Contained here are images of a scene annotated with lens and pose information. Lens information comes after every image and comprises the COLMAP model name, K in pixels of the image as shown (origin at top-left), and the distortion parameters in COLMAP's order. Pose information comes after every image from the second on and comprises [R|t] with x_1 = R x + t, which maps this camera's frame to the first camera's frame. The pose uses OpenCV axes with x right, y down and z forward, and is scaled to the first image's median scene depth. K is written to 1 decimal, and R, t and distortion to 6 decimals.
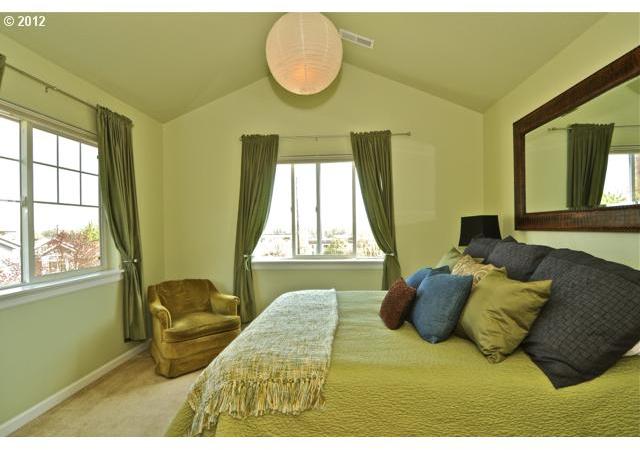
lens RADIAL K [[326.1, 0, 320.0], [0, 326.1, 225.0], [0, 0, 1]] dist [-0.000831, -0.000522]
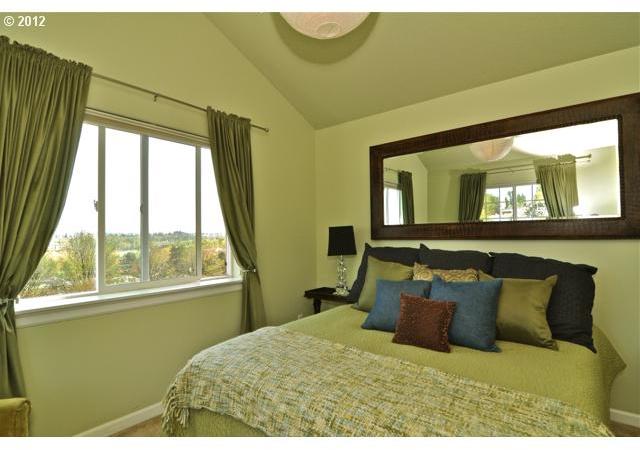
lens RADIAL K [[326.1, 0, 320.0], [0, 326.1, 225.0], [0, 0, 1]] dist [-0.000831, -0.000522]
pose [[0.570719, 0.030466, 0.820580, -0.356460], [-0.001270, 0.999343, -0.036220, 0.005891], [-0.821144, 0.019629, 0.570383, 0.394299]]
